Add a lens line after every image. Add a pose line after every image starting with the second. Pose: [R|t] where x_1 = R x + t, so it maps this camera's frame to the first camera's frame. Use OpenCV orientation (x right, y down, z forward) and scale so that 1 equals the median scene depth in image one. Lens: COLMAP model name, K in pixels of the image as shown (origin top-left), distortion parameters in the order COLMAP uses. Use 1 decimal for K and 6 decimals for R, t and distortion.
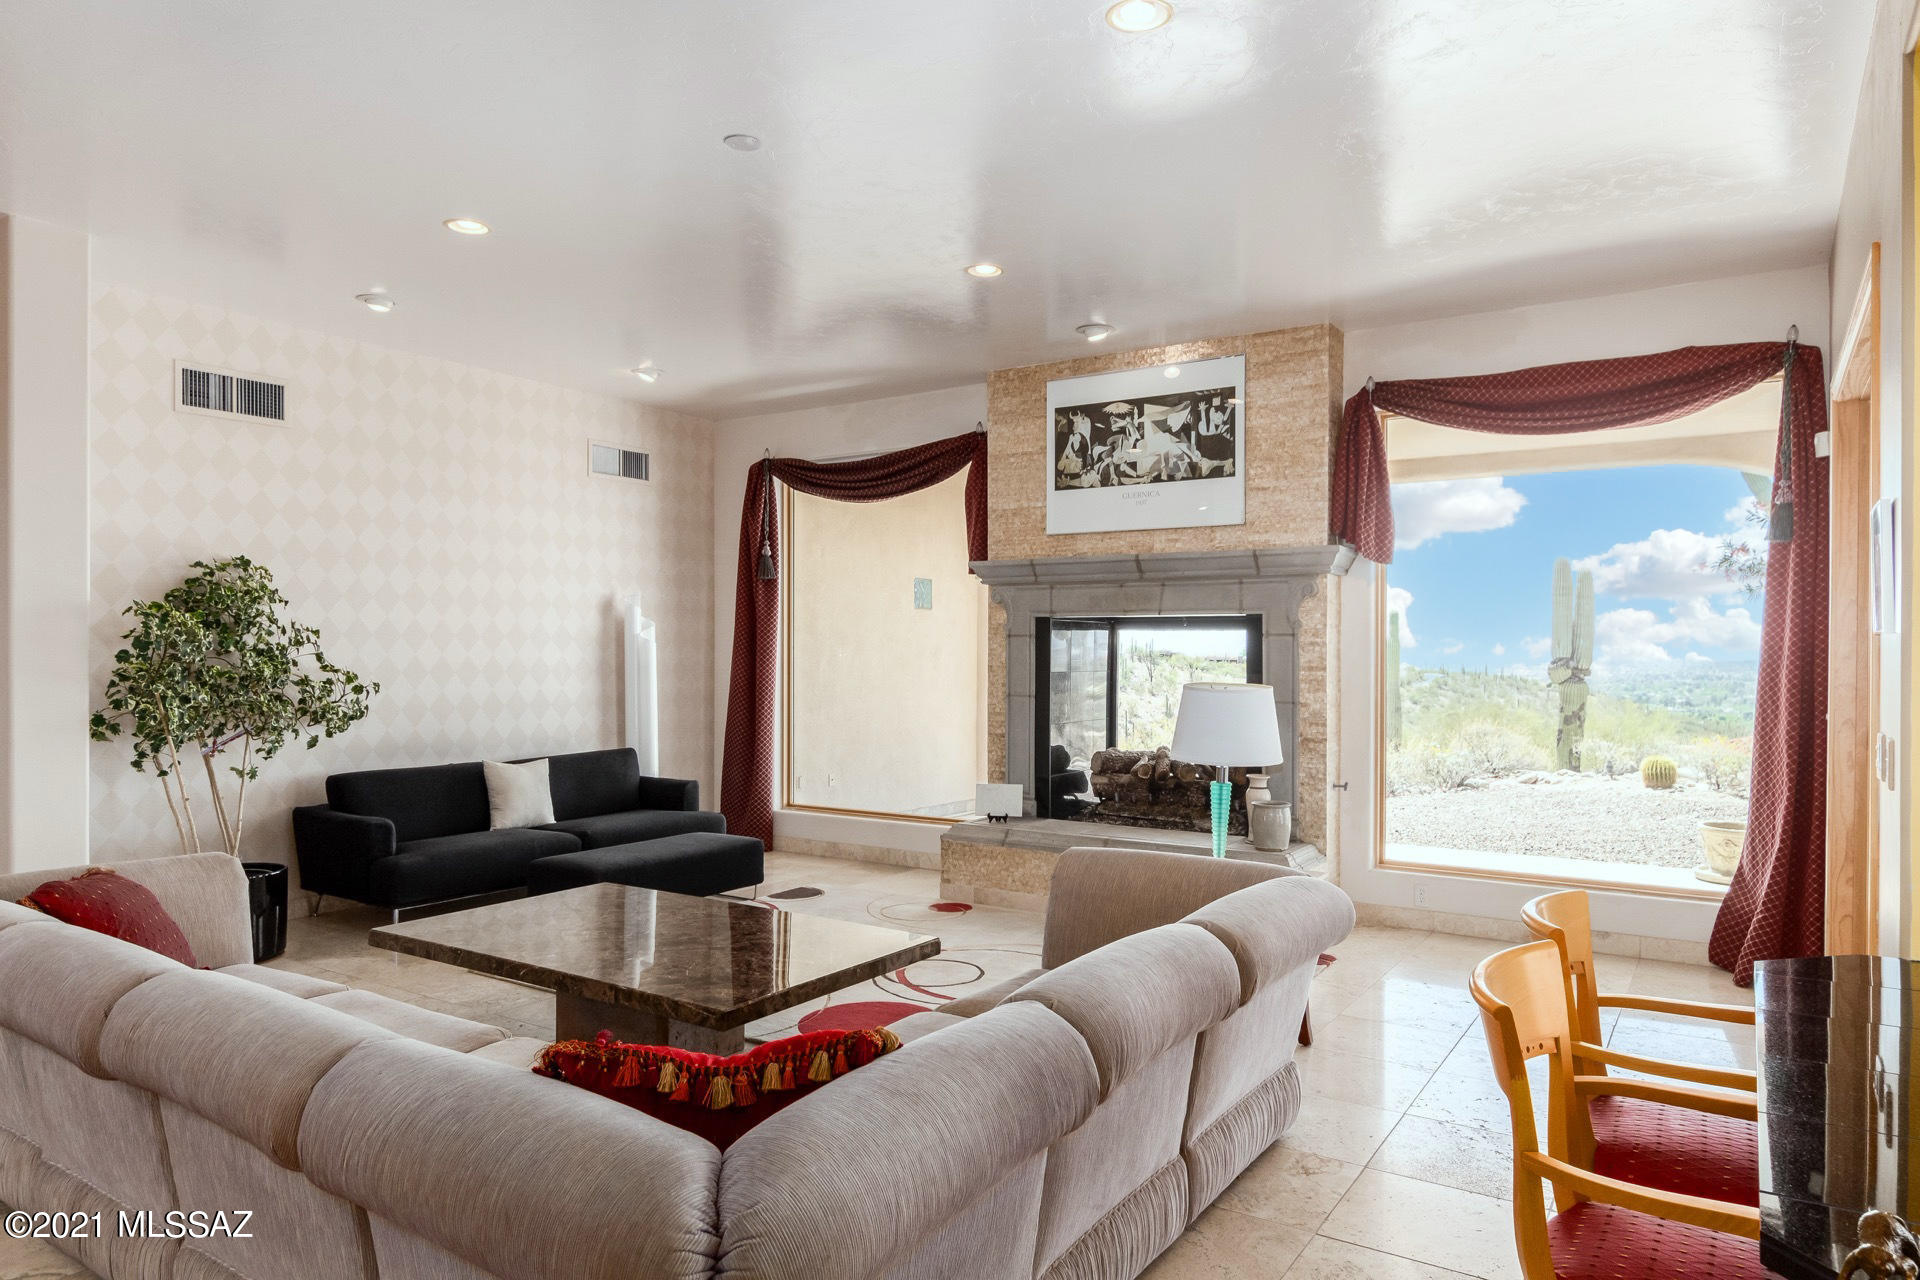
lens RADIAL K [[1232.7, 0, 959.5], [0, 1232.7, 657.4], [0, 0, 1]] dist [0.015674, -0.002476]
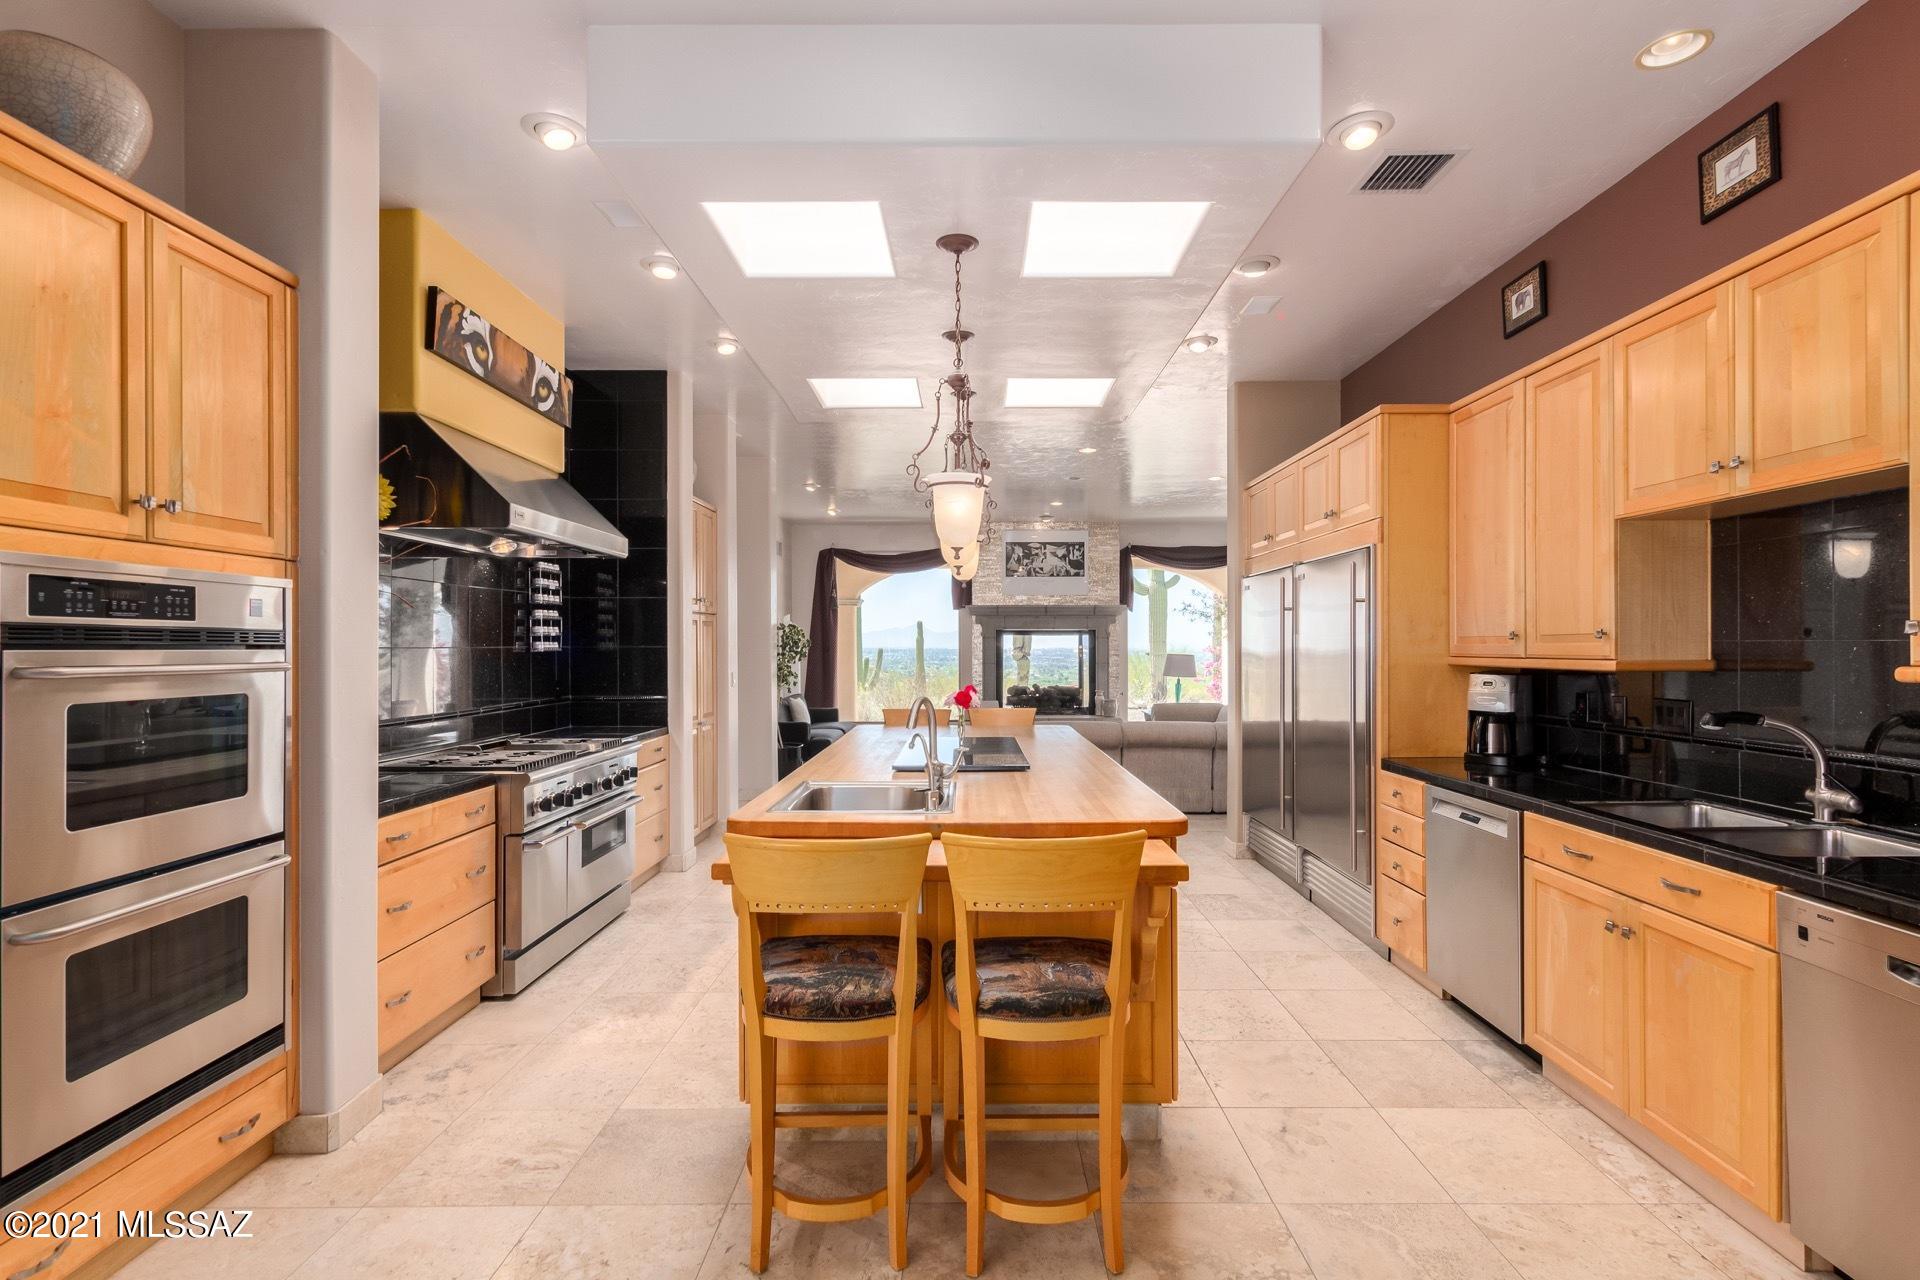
lens RADIAL K [[887.6, 0, 954.7], [0, 887.6, 646.2], [0, 0, 1]] dist [0.010418, -0.004006]
pose [[0.847064, -0.003247, 0.531481, -0.954978], [0.004926, 0.999986, -0.001741, 0.001298], [-0.531468, 0.004092, 0.847069, -0.414182]]
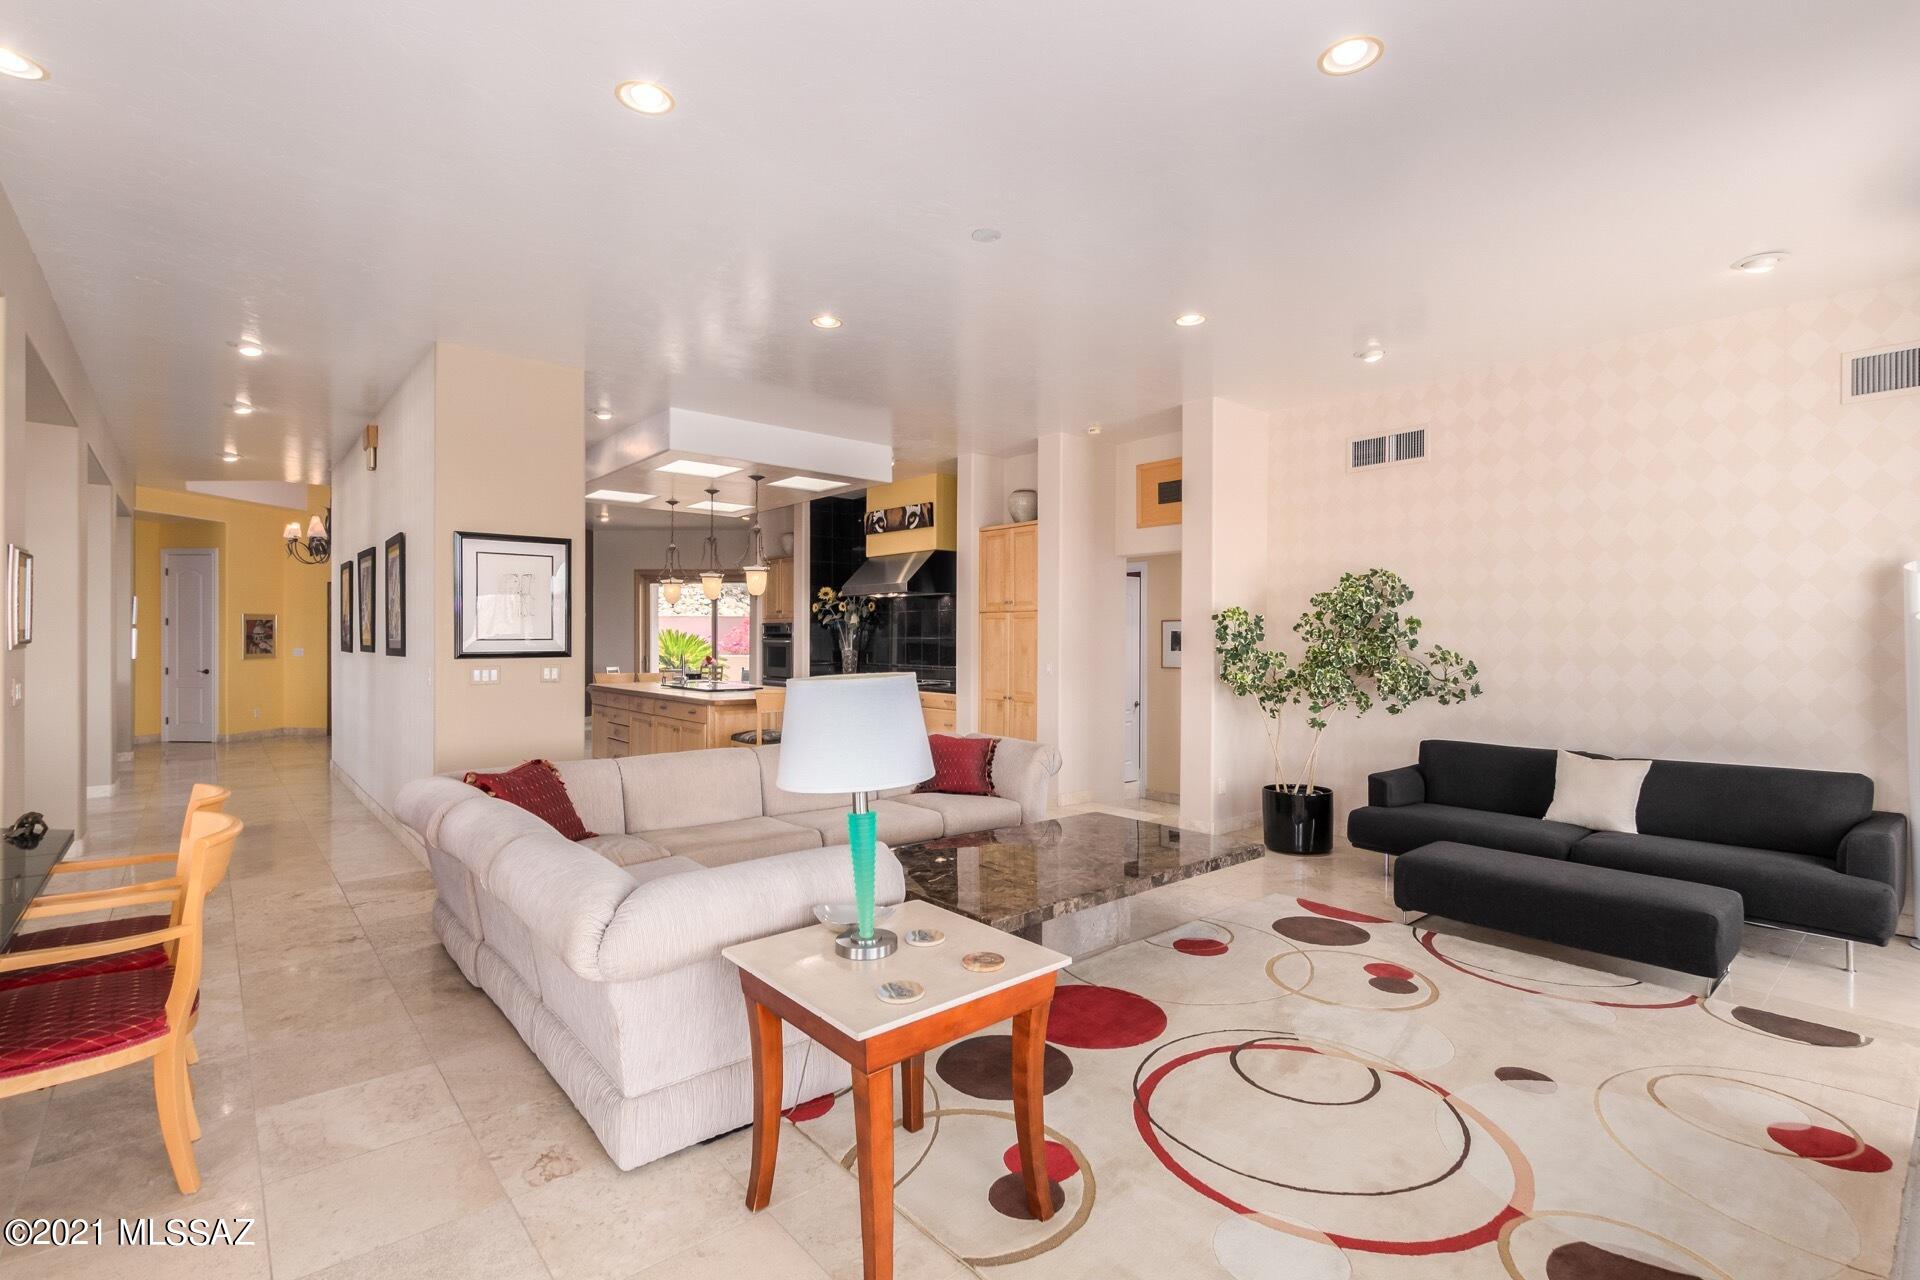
lens RADIAL K [[887.6, 0, 957.3], [0, 887.6, 633.5], [0, 0, 1]] dist [0.010418, -0.004006]
pose [[-0.286526, -0.008992, -0.958030, 0.432198], [-0.008279, 0.999942, -0.006910, 0.000767], [0.958037, 0.005952, -0.286584, 0.749969]]
